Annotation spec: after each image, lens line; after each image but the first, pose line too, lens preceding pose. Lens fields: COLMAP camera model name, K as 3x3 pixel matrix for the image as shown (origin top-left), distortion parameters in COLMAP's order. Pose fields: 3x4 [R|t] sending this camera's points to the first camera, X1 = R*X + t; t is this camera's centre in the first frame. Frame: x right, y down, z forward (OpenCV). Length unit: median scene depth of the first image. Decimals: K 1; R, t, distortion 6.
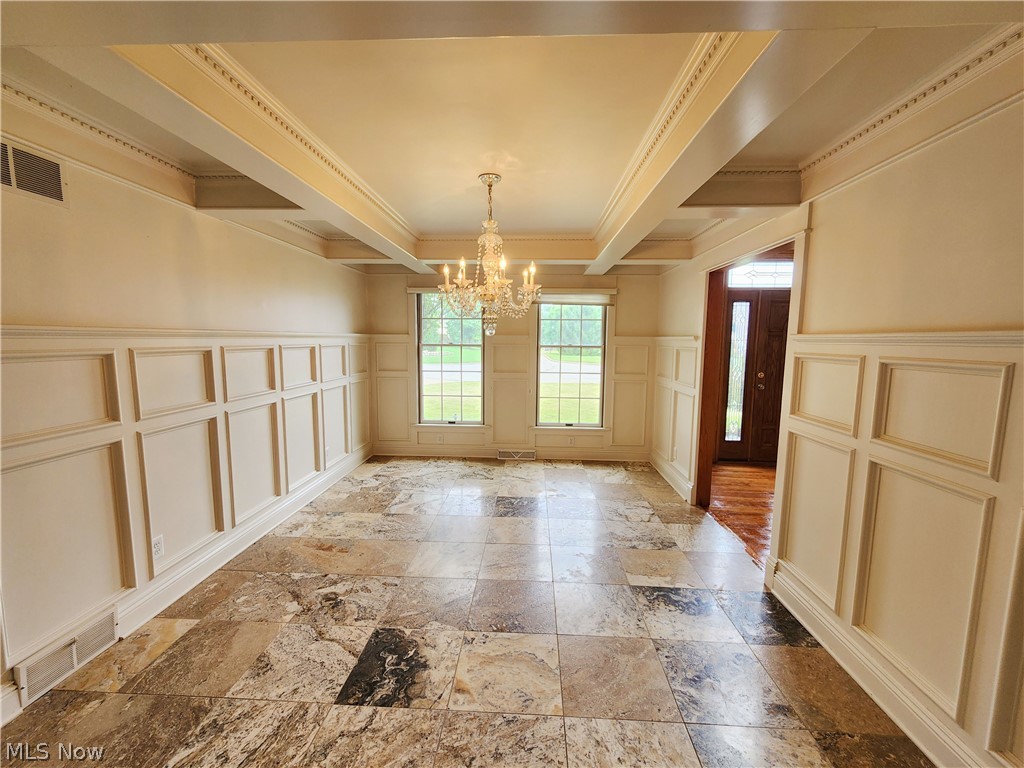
lens RADIAL K [[415.9, 0, 511.2], [0, 415.9, 383.9], [0, 0, 1]] dist [-0.002334, -0.000150]
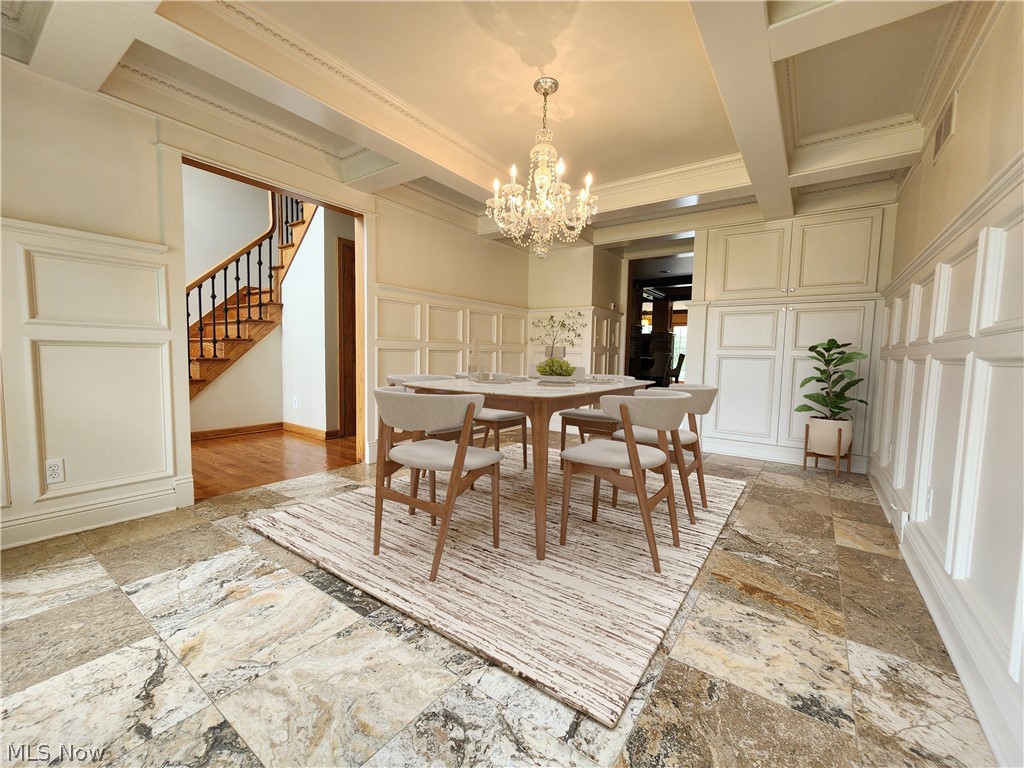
lens RADIAL K [[415.9, 0, 513.9], [0, 415.9, 384.0], [0, 0, 1]] dist [-0.002334, -0.000150]
pose [[-0.840316, -0.066419, 0.538012, -0.417209], [0.030721, 0.985036, 0.169589, 0.001732], [-0.541225, 0.159037, -0.825701, 1.486564]]
